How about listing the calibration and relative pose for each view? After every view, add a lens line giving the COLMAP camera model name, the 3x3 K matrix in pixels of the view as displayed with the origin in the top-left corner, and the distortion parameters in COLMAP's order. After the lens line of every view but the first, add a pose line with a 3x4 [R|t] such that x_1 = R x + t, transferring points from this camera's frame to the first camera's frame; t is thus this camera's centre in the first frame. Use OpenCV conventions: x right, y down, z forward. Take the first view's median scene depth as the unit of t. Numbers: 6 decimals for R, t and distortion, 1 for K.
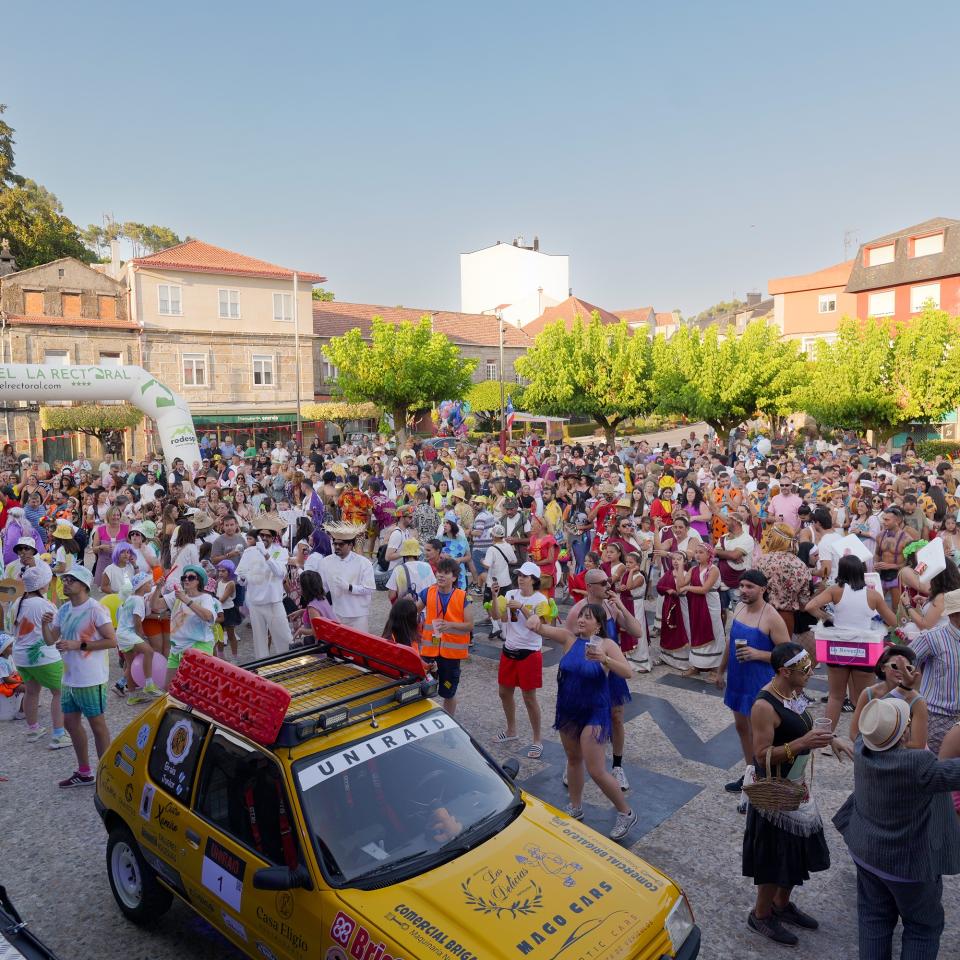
lens RADIAL K [[850.1, 0, 469.0], [0, 850.1, 482.5], [0, 0, 1]] dist [-0.020725, 0.001079]
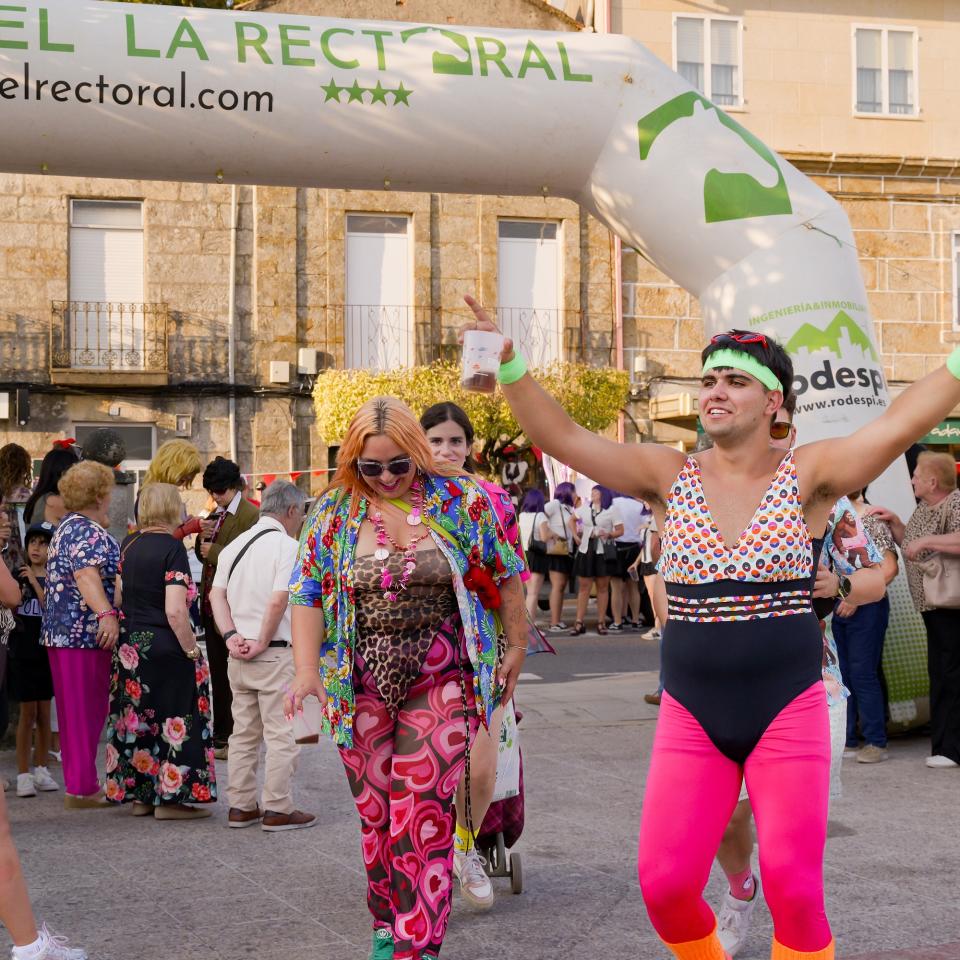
lens RADIAL K [[1738.1, 0, 480.0], [0, 1738.1, 480.0], [0, 0, 1]] dist [-0.023452, -0.073952]
pose [[0.906879, 0.001617, -0.421389, -0.124812], [-0.046337, 0.994311, -0.095906, 0.008173], [0.418837, 0.106501, 0.901794, 0.313690]]
